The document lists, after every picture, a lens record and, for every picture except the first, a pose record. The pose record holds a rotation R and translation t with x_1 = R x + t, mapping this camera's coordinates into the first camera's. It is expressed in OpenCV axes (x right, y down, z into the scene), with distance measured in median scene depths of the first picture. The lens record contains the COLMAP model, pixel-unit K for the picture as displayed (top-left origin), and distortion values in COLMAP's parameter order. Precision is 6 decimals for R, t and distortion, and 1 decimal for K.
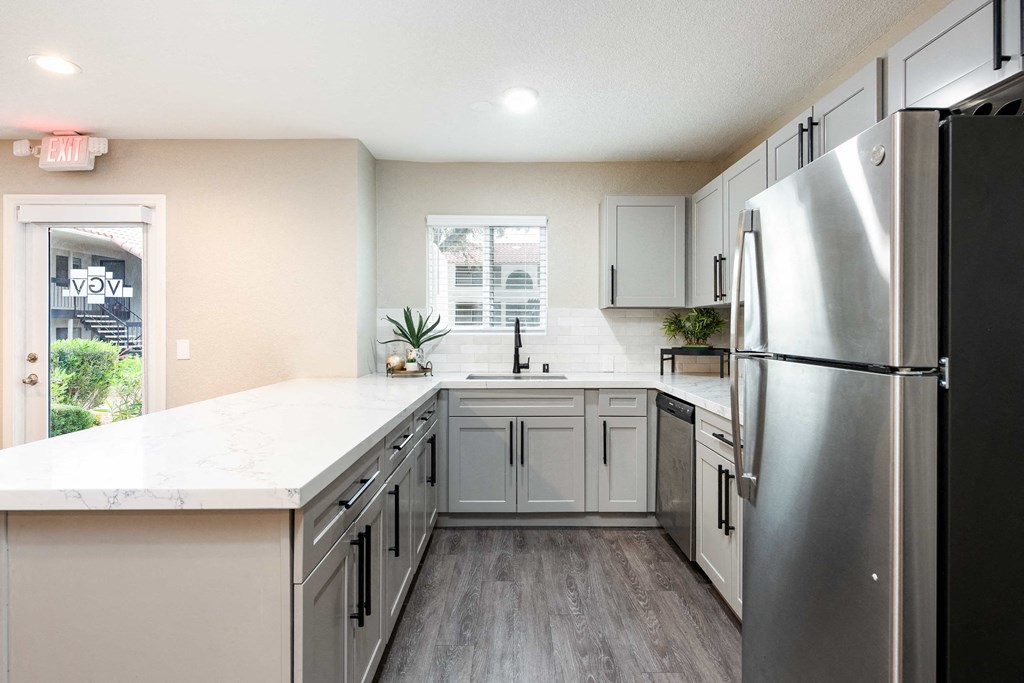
lens RADIAL K [[540.5, 0, 512.7], [0, 540.5, 323.4], [0, 0, 1]] dist [0.027186, 0.000848]
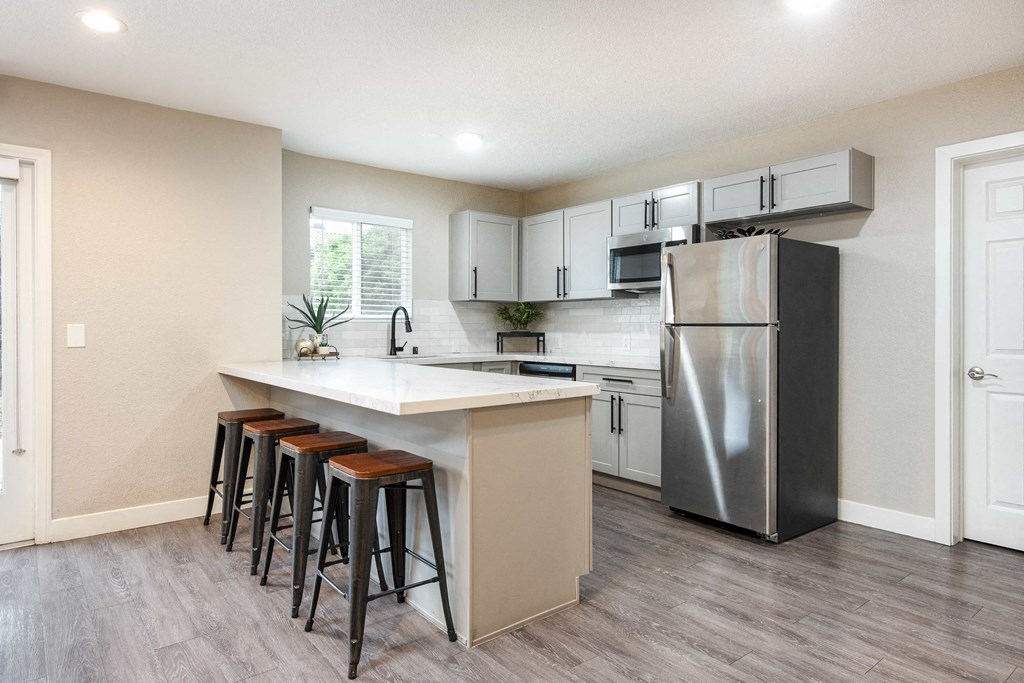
lens RADIAL K [[607.1, 0, 512.8], [0, 607.1, 336.8], [0, 0, 1]] dist [0.004223, -0.001815]
pose [[0.781350, -0.010332, 0.624007, -0.630563], [-0.005501, 0.999710, 0.023441, 0.022512], [-0.624068, -0.021748, 0.781067, -0.170243]]
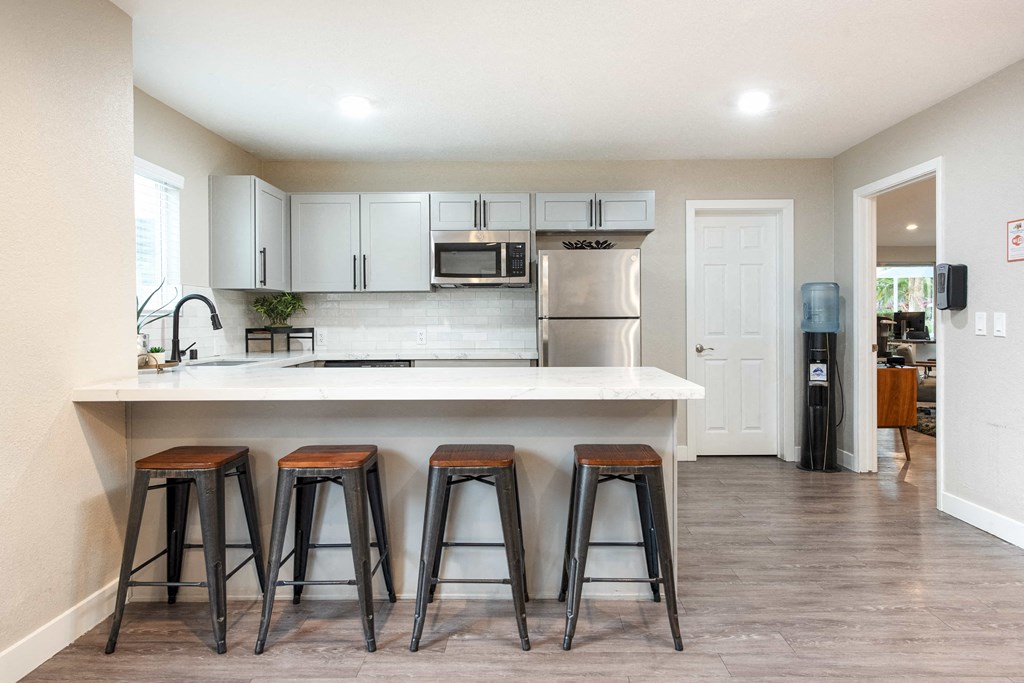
lens RADIAL K [[641.3, 0, 510.1], [0, 641.3, 337.1], [0, 0, 1]] dist [0.004455, 0.000134]
pose [[0.020524, -0.030726, 0.999317, -1.018553], [-0.002433, 0.999523, 0.030783, 0.023521], [-0.999786, -0.003063, 0.020439, 0.496779]]
